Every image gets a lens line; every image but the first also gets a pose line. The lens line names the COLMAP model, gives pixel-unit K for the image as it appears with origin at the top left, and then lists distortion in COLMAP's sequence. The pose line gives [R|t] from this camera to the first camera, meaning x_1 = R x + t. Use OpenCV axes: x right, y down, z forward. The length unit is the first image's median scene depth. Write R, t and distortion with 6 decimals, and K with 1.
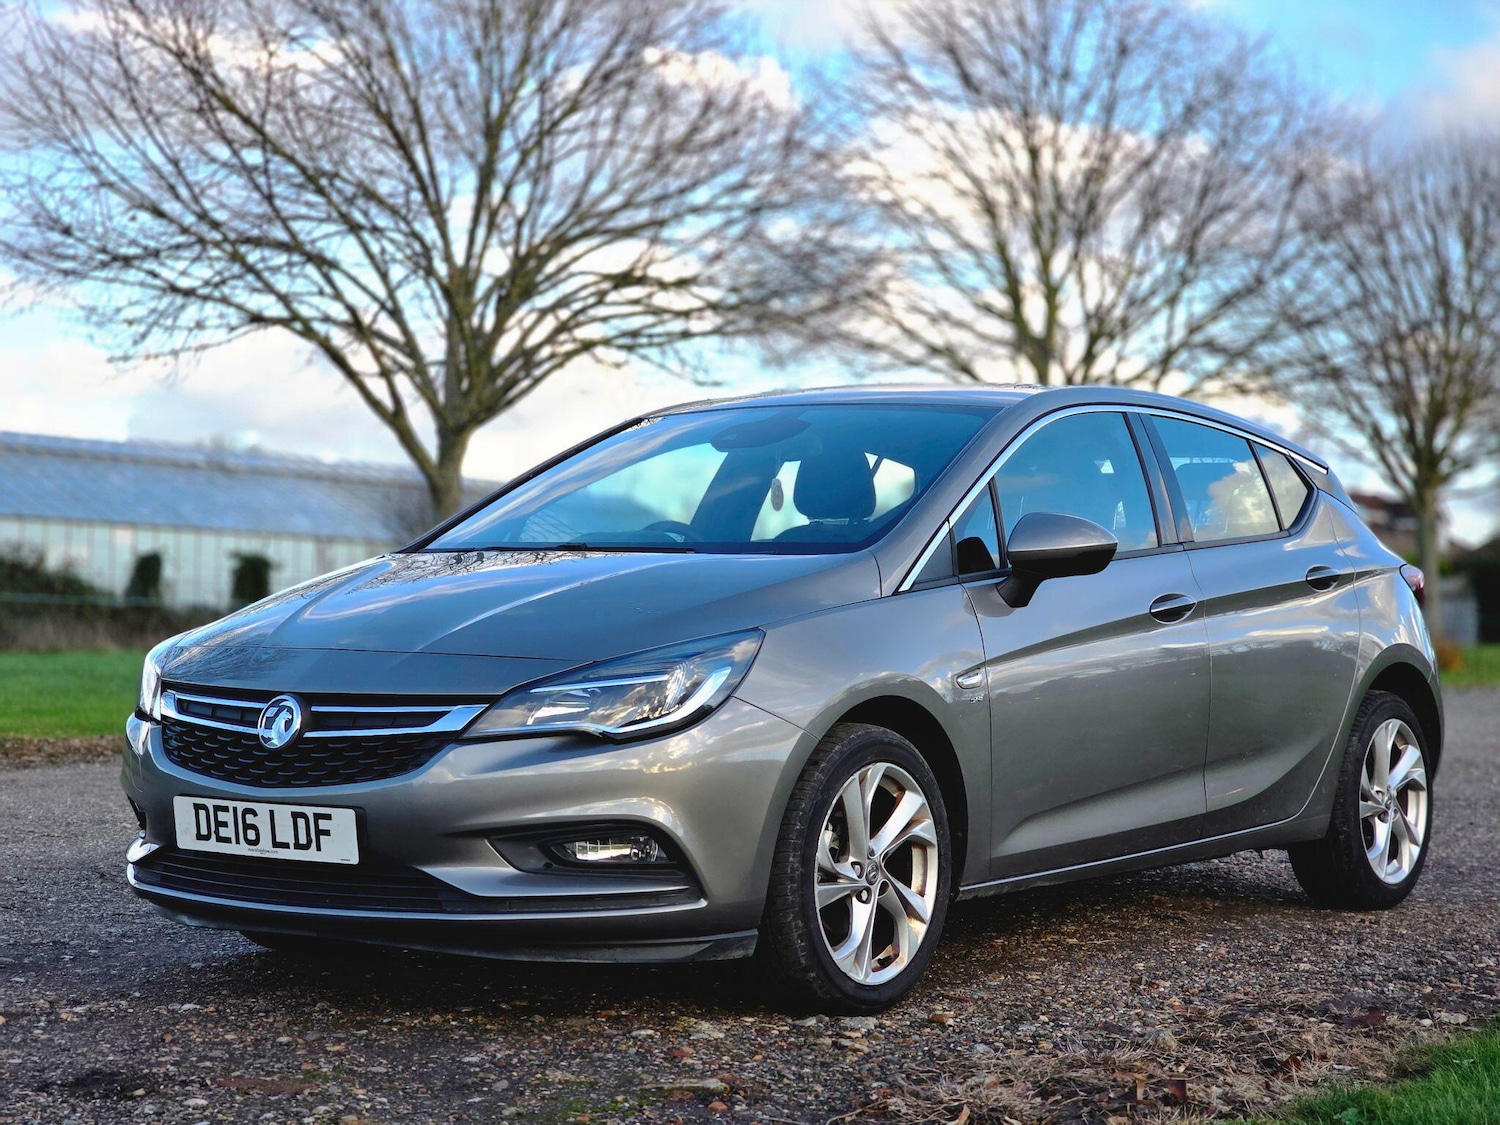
lens RADIAL K [[2989.5, 0, 750.0], [0, 2989.5, 562.5], [0, 0, 1]] dist [-0.428438, 7.248461]
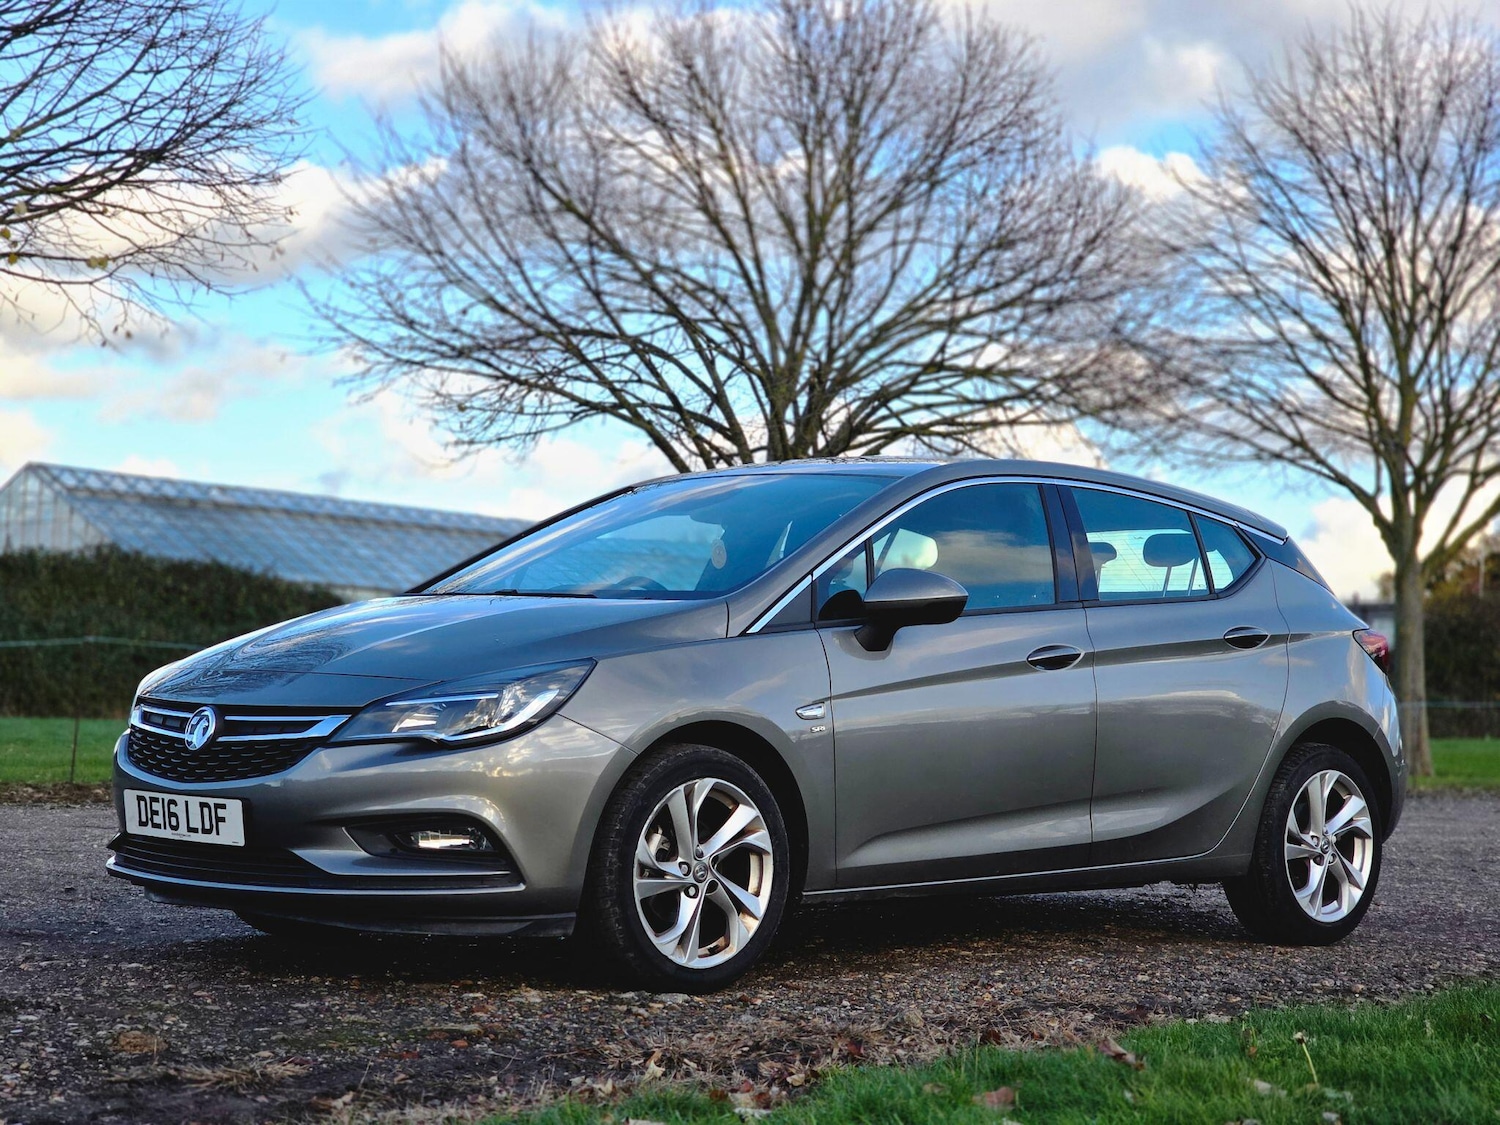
lens RADIAL K [[2989.5, 0, 750.0], [0, 2989.5, 562.5], [0, 0, 1]] dist [-0.428438, 7.248461]
pose [[0.984817, 0.013494, -0.173073, 0.260816], [-0.018905, 0.999381, -0.029657, 0.017344], [0.172566, 0.032479, 0.984462, -0.146990]]
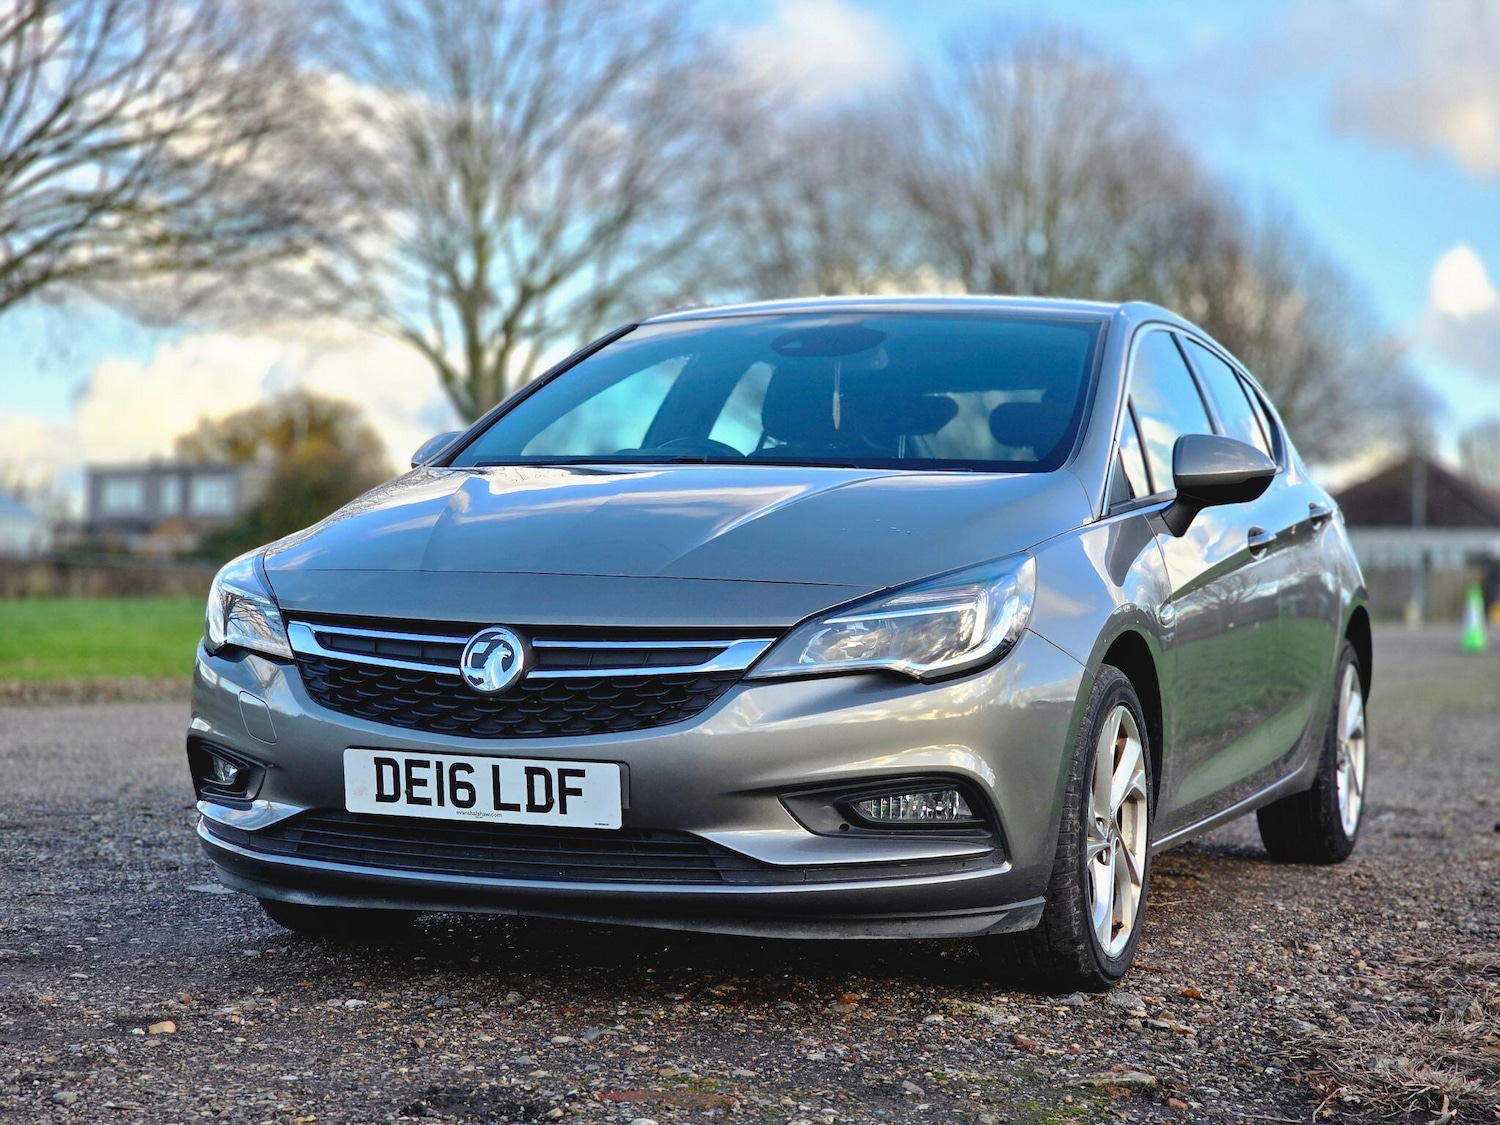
lens RADIAL K [[2989.5, 0, 750.0], [0, 2989.5, 562.5], [0, 0, 1]] dist [-0.428438, 7.248461]
pose [[0.964658, 0.011048, 0.263274, -0.299077], [-0.014299, 0.999843, 0.010433, 0.016270], [-0.263117, -0.013829, 0.964665, 0.171374]]
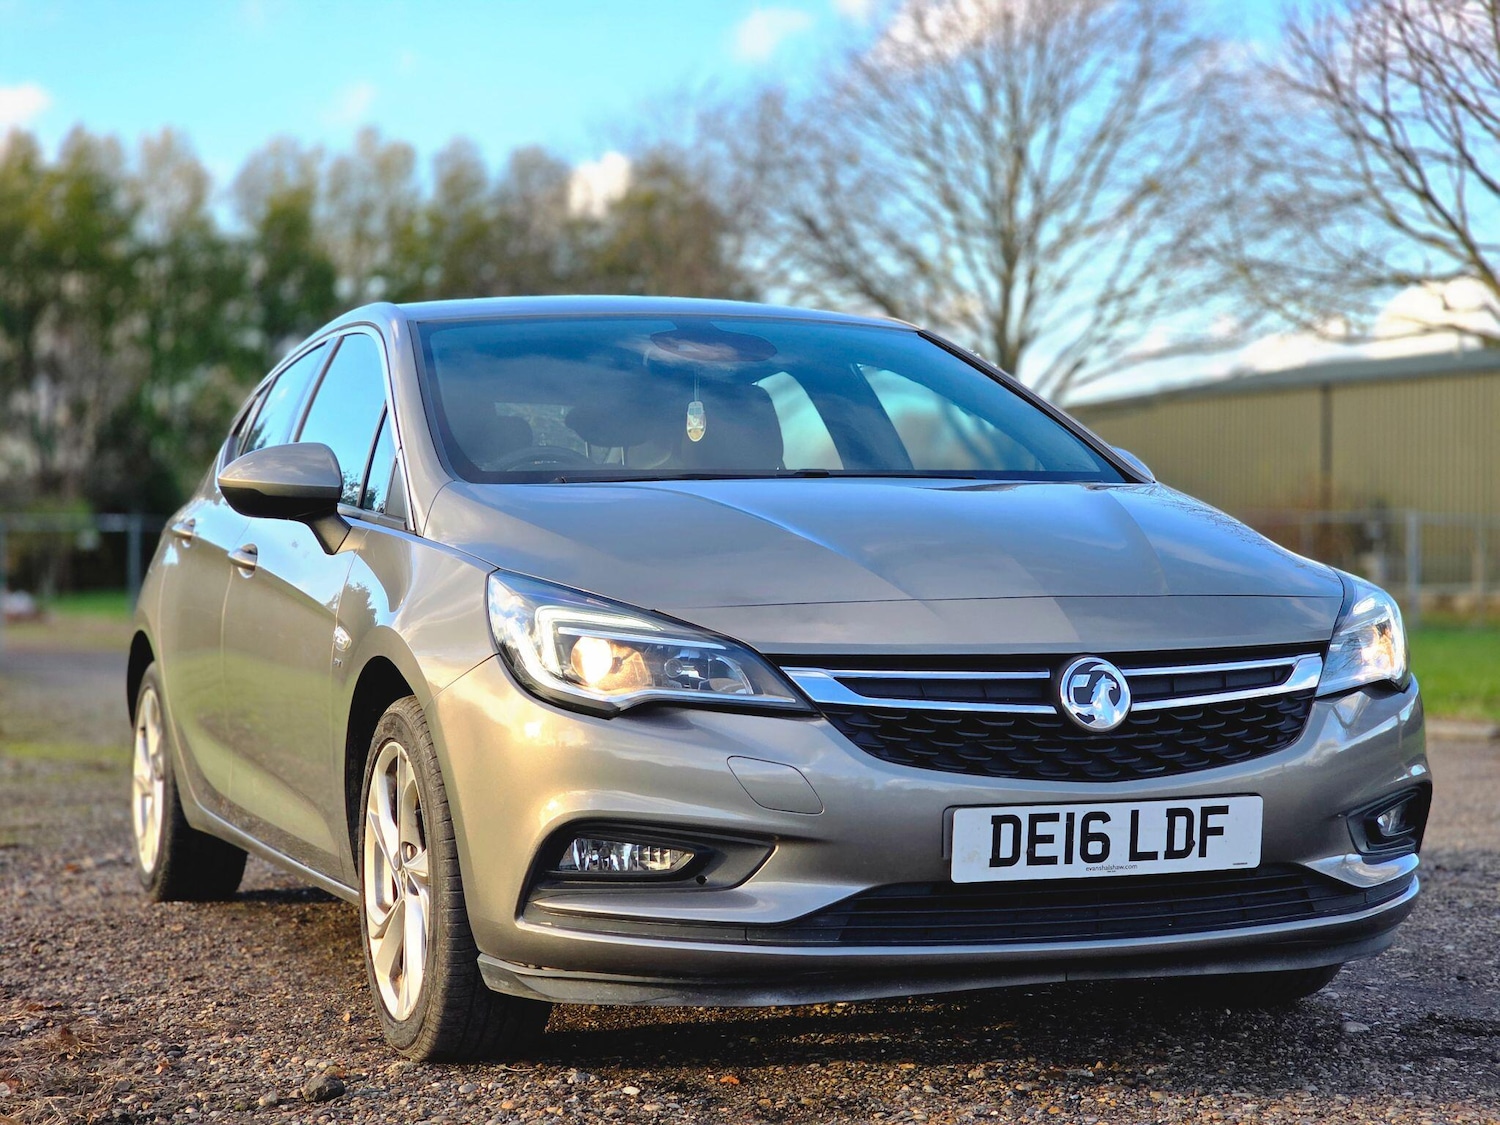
lens RADIAL K [[2965.6, 0, 750.0], [0, 2965.6, 562.5], [0, 0, 1]] dist [-0.004831, 0.367347]
pose [[0.533462, -0.009142, 0.845775, -0.802546], [0.016674, 0.999861, 0.000291, 0.018838], [-0.845660, 0.013947, 0.533540, 0.656573]]
